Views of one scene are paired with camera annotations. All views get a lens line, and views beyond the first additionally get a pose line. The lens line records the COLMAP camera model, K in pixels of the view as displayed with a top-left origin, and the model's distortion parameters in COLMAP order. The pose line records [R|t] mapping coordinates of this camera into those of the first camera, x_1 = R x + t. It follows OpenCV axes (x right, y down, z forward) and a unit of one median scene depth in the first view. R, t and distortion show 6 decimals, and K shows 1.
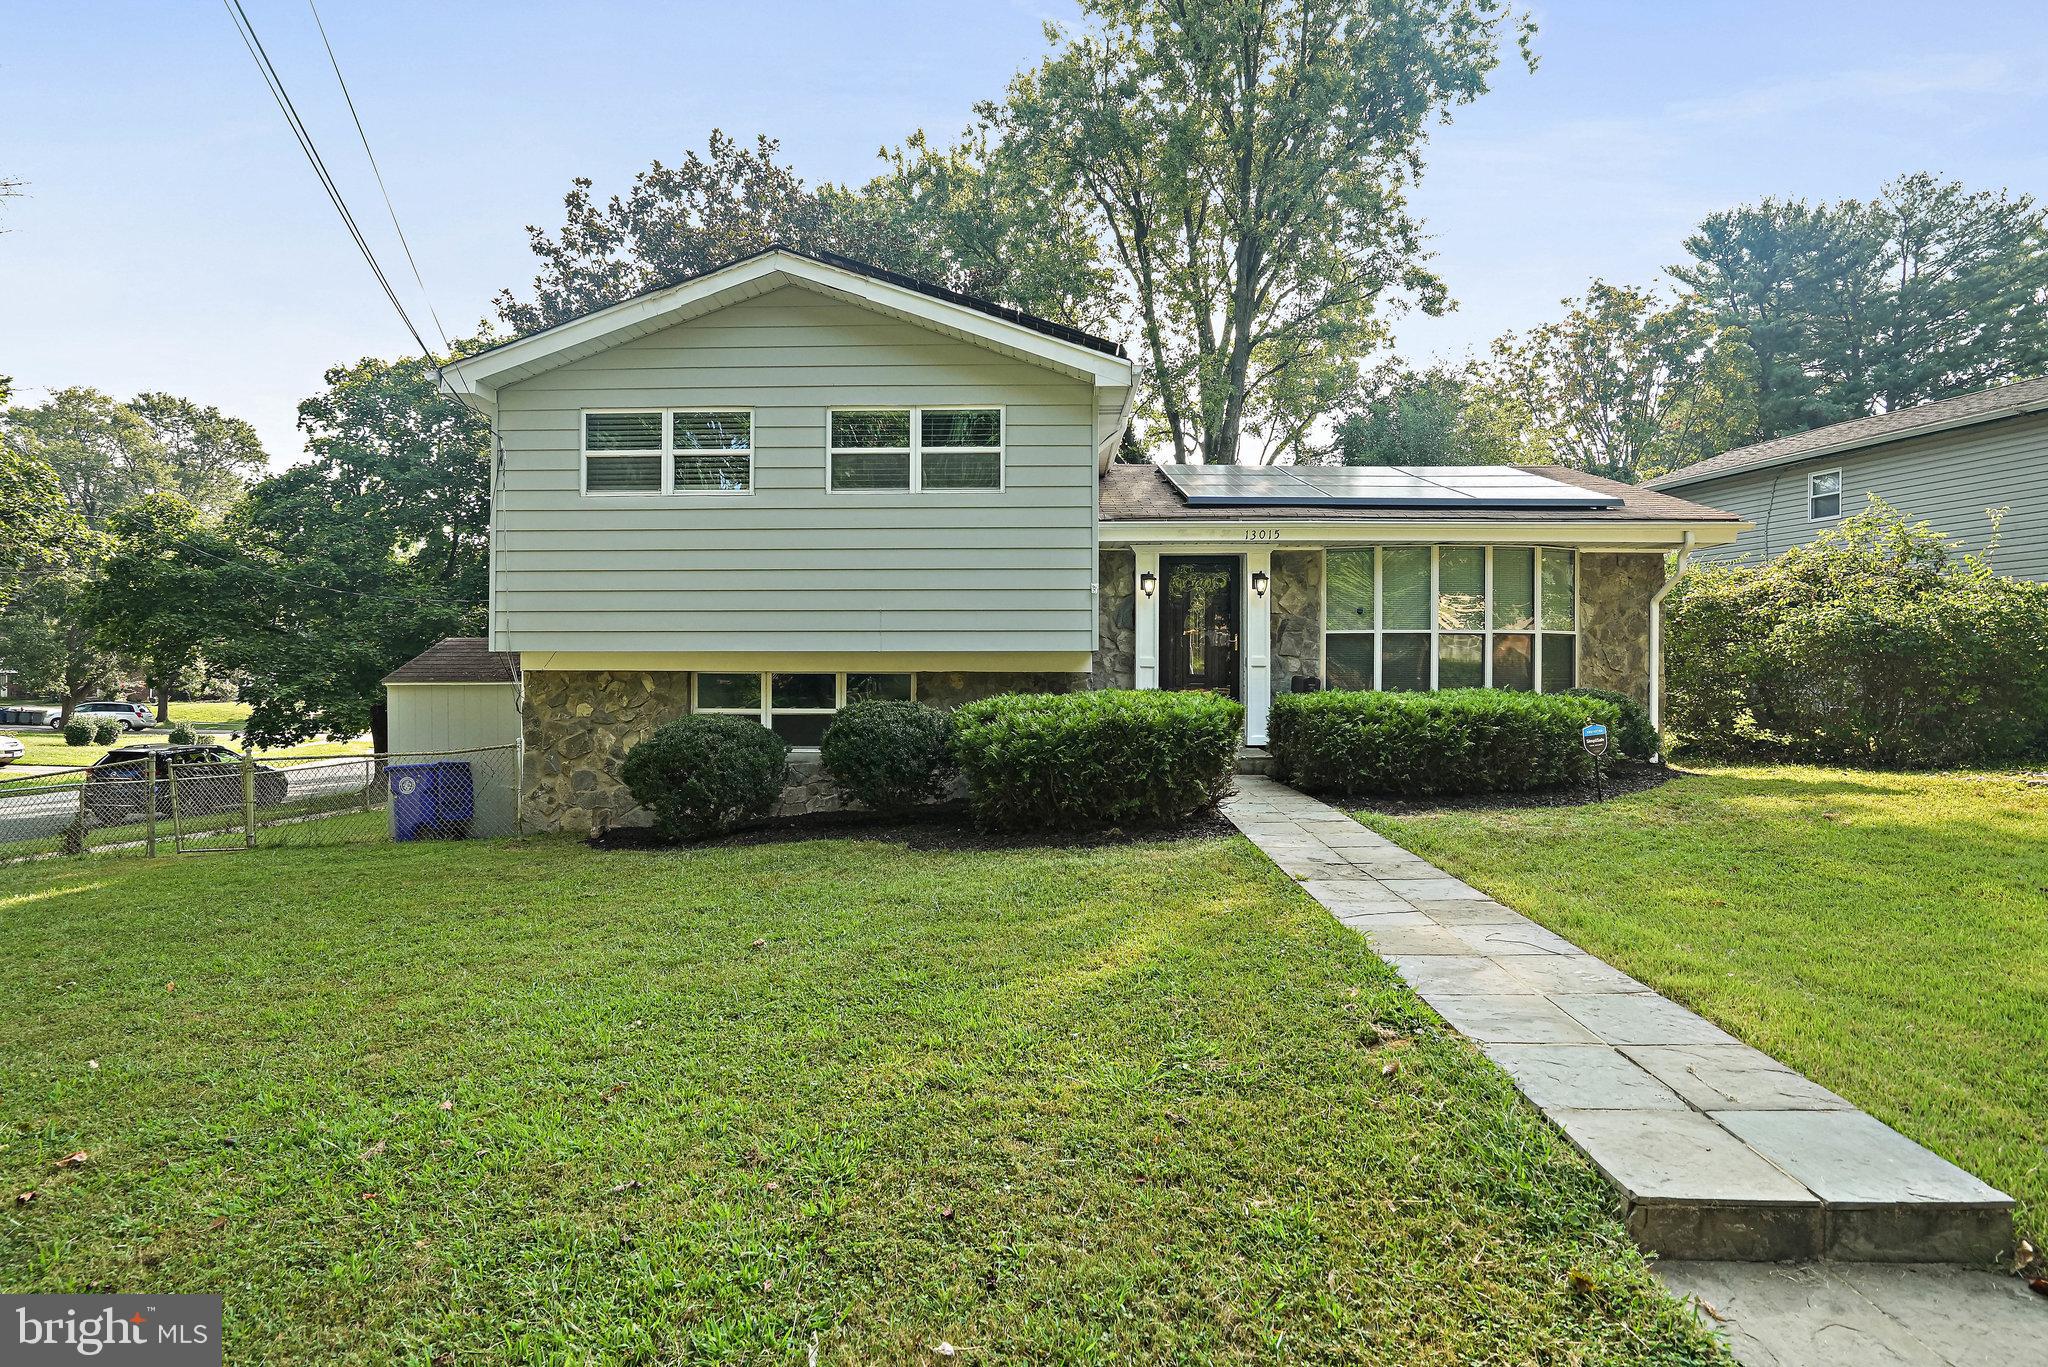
lens RADIAL K [[1013.7, 0, 1024.0], [0, 1013.7, 683.5], [0, 0, 1]] dist [-0.032904, 0.000234]
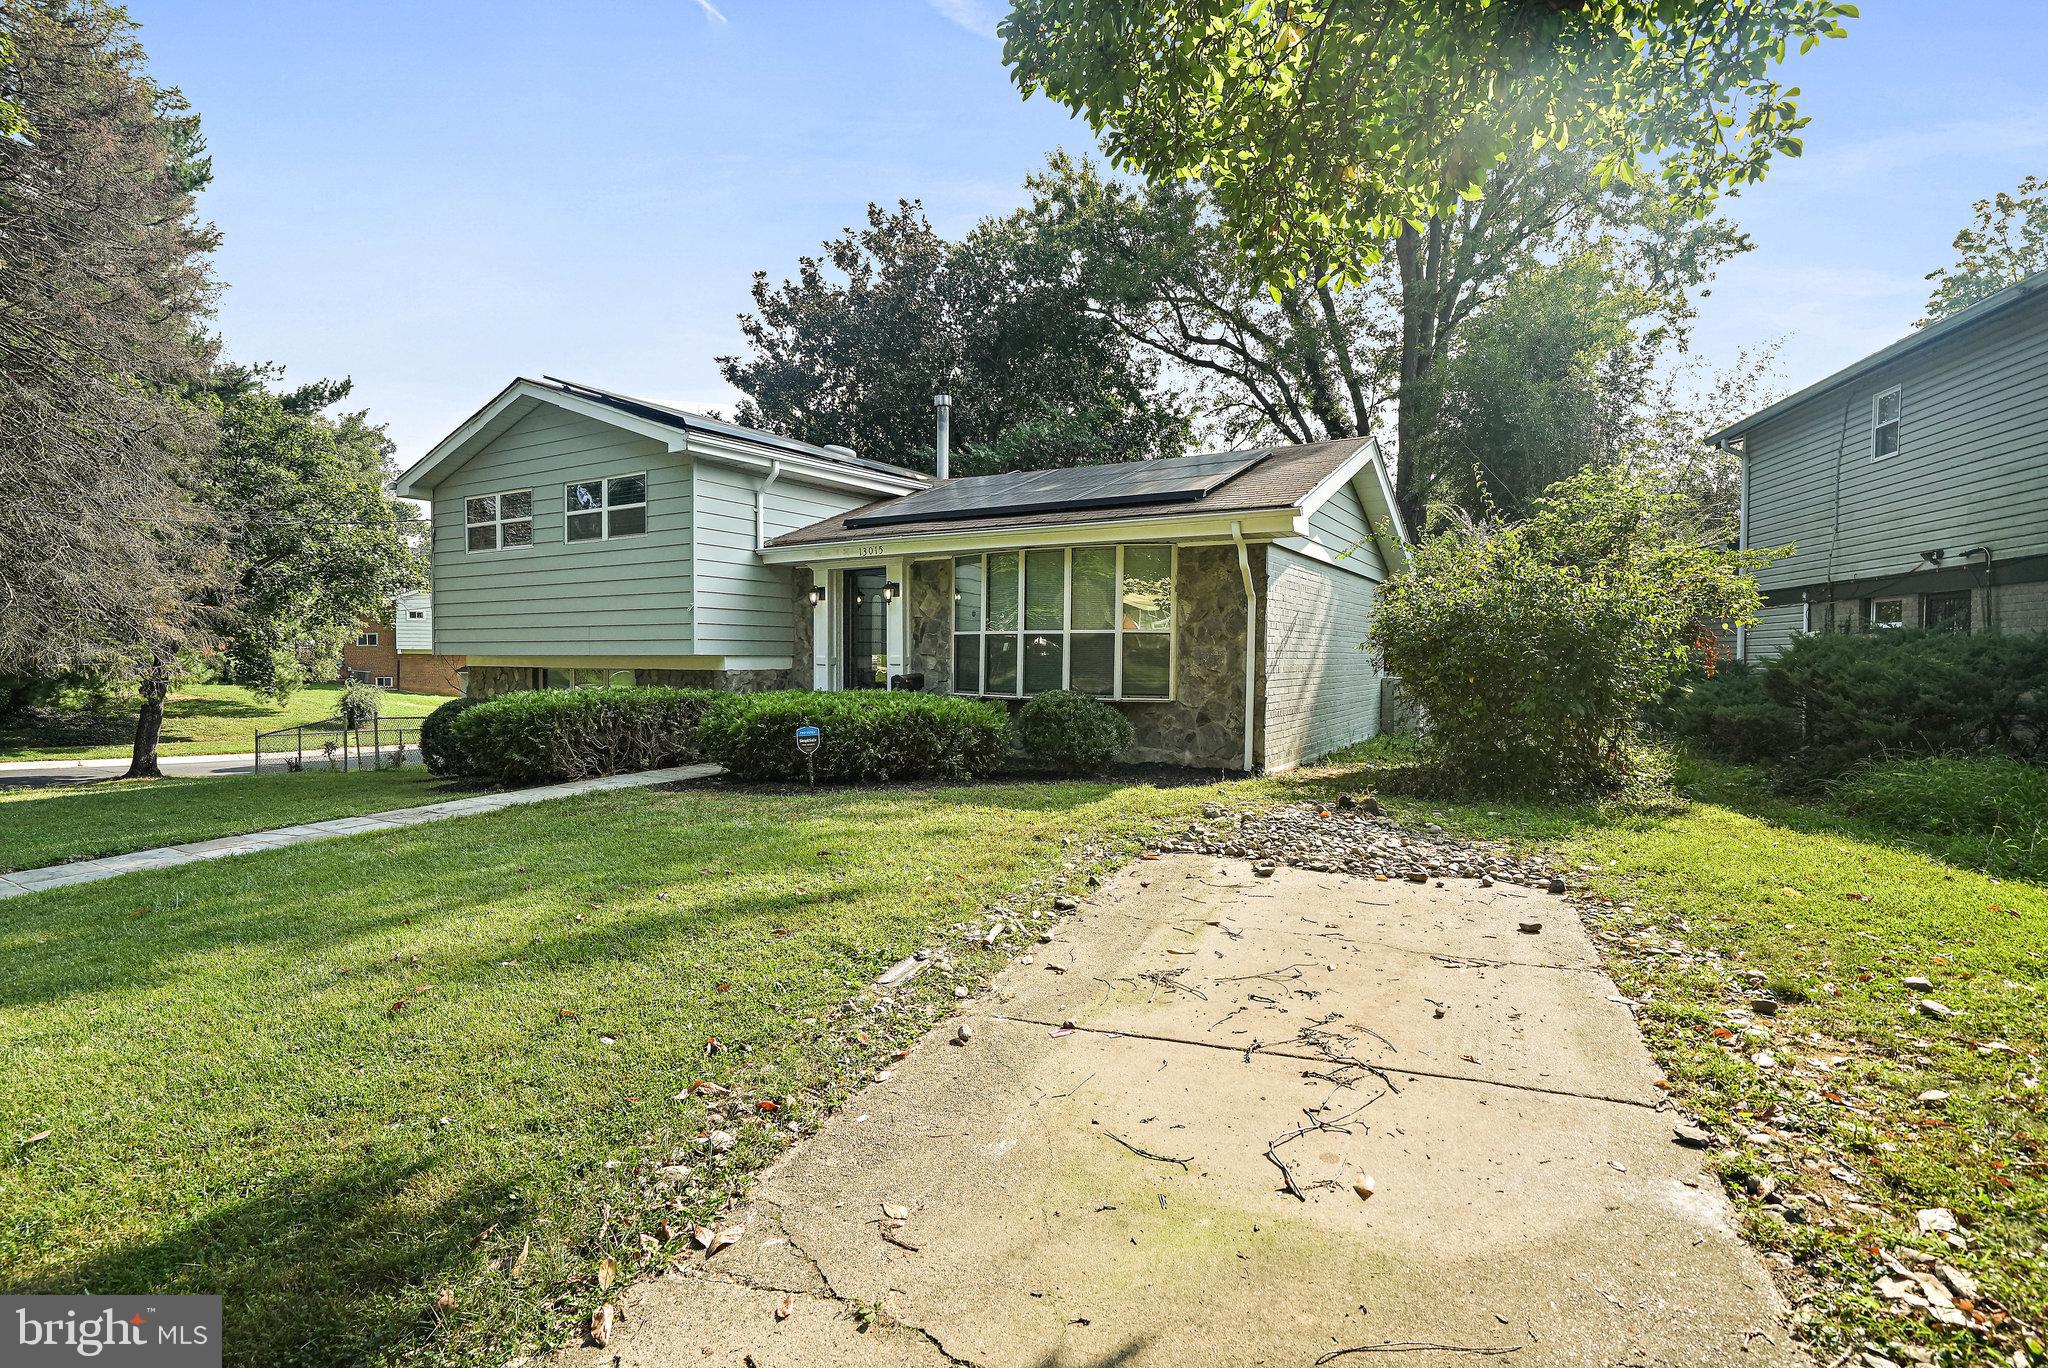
lens RADIAL K [[1013.7, 0, 1024.0], [0, 1013.7, 684.0], [0, 0, 1]] dist [-0.032904, 0.000234]
pose [[0.860727, 0.014924, -0.508849, 0.927329], [-0.001054, 0.999620, 0.027534, -0.026730], [0.509066, -0.023163, 0.860415, 0.091777]]
